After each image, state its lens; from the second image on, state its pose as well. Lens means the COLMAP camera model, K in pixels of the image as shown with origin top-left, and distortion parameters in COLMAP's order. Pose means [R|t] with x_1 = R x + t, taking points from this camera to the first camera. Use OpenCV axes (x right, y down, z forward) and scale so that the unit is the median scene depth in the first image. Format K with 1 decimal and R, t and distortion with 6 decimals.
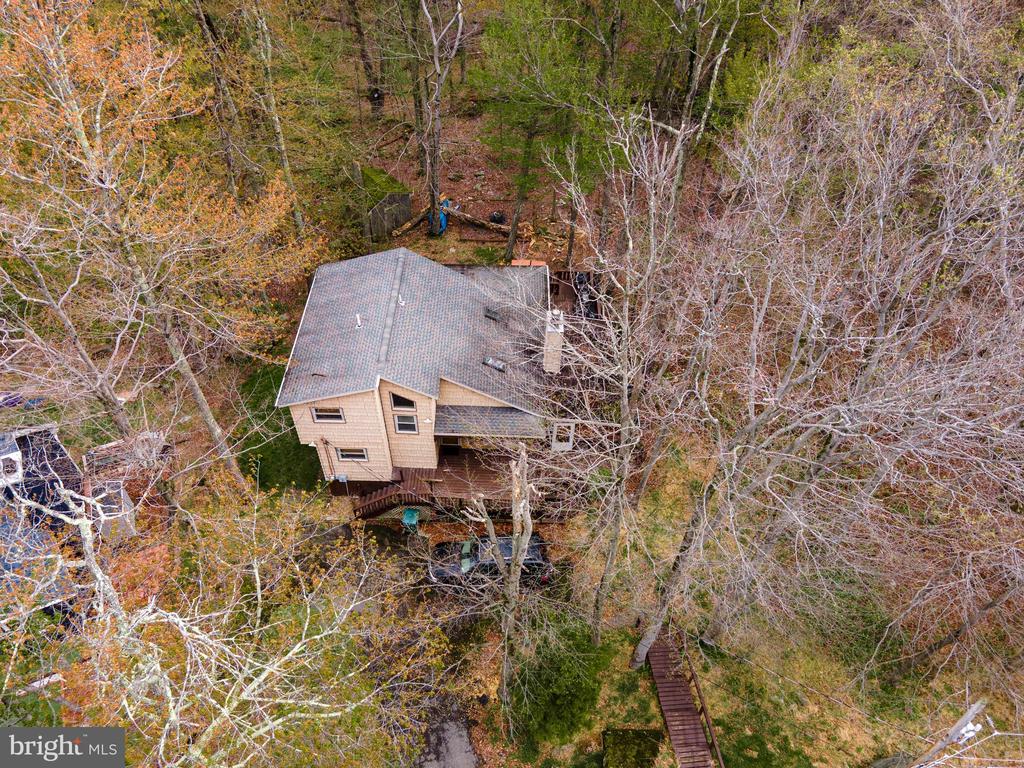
lens RADIAL K [[756.5, 0, 504.5], [0, 756.5, 379.7], [0, 0, 1]] dist [0.043386, 0.004294]
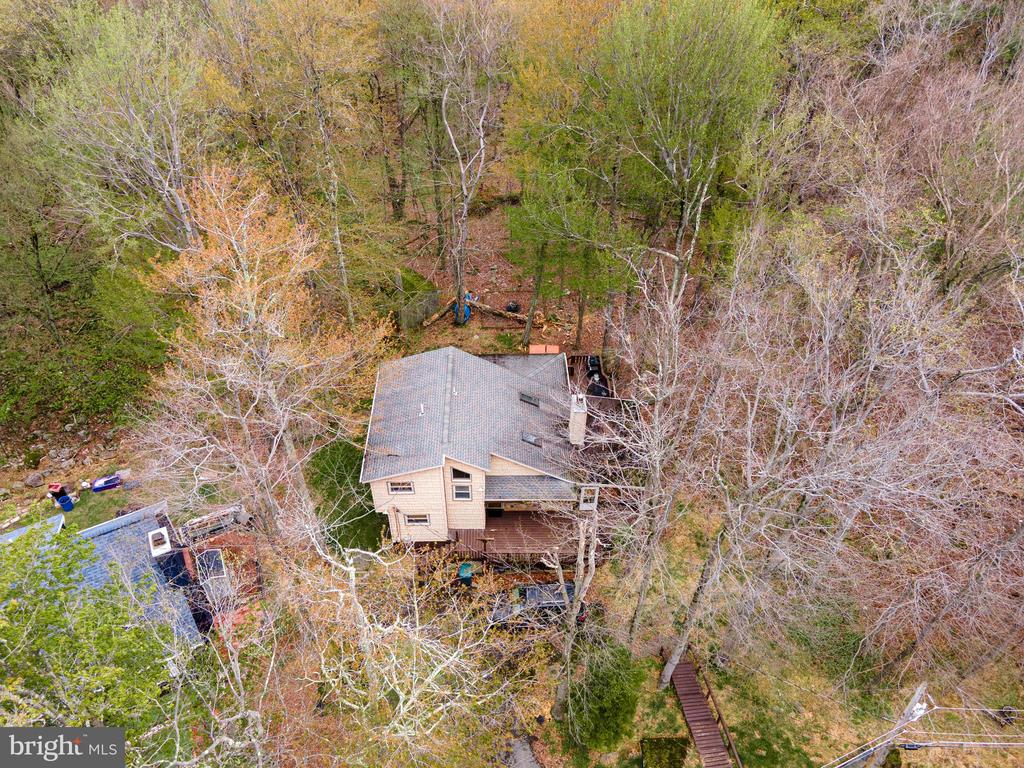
lens RADIAL K [[756.5, 0, 504.5], [0, 756.5, 379.7], [0, 0, 1]] dist [0.043386, 0.004294]
pose [[0.999187, -0.031756, 0.024840, -0.094222], [0.033513, 0.996706, -0.073845, -0.032676], [-0.022413, 0.074617, 0.996960, -0.246933]]
